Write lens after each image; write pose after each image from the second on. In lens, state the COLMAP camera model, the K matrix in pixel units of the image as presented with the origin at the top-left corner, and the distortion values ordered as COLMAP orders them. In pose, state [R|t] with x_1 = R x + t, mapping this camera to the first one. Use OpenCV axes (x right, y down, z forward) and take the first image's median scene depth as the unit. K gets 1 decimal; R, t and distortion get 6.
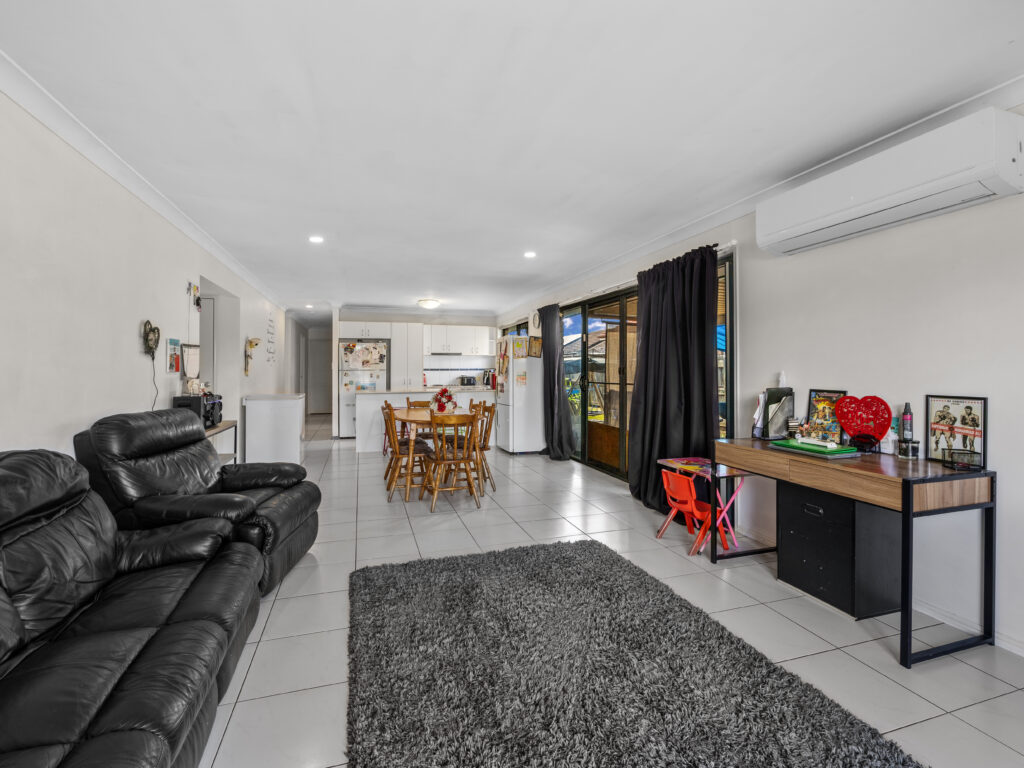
lens RADIAL K [[466.6, 0, 511.4], [0, 466.6, 376.3], [0, 0, 1]] dist [-0.004699, -0.000546]
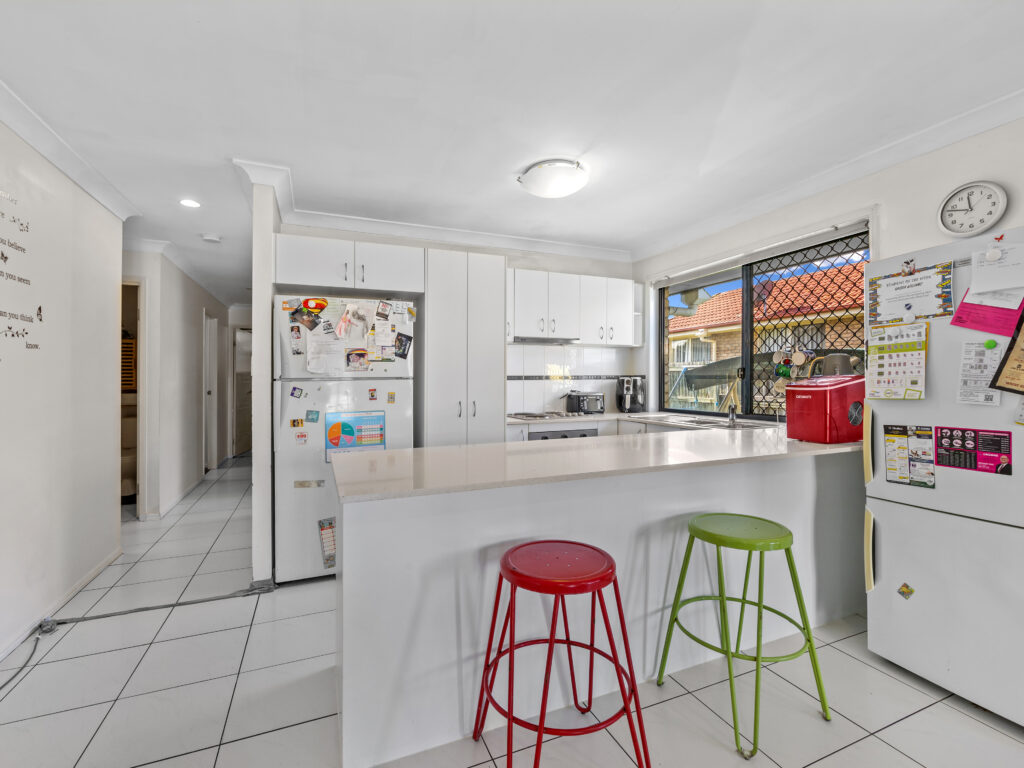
lens RADIAL K [[466.6, 0, 514.9], [0, 466.6, 378.6], [0, 0, 1]] dist [-0.004699, -0.000546]
pose [[0.996013, -0.002296, 0.089178, -0.224371], [0.003703, 0.999871, -0.015623, -0.007450], [-0.089130, 0.015891, 0.995893, 0.642715]]
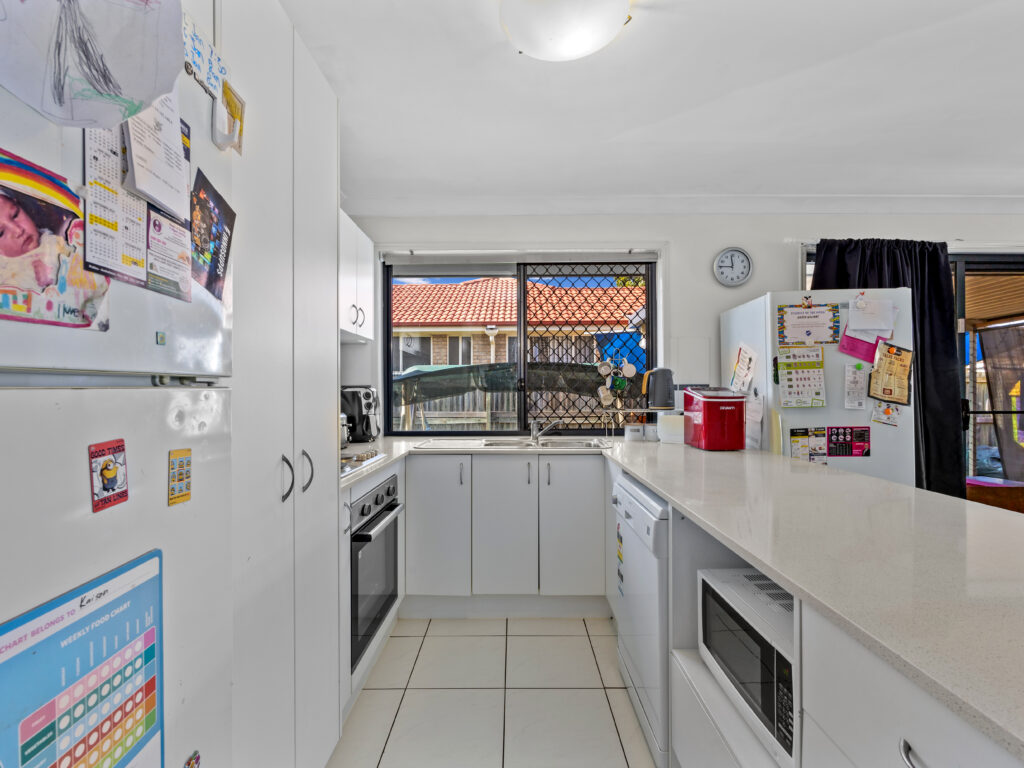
lens RADIAL K [[466.6, 0, 512.4], [0, 466.6, 391.8], [0, 0, 1]] dist [-0.004699, -0.000546]
pose [[0.308812, -0.000083, 0.951123, -0.335882], [0.014599, 0.999883, -0.004653, -0.010685], [-0.951011, 0.015322, 0.308777, 0.925702]]
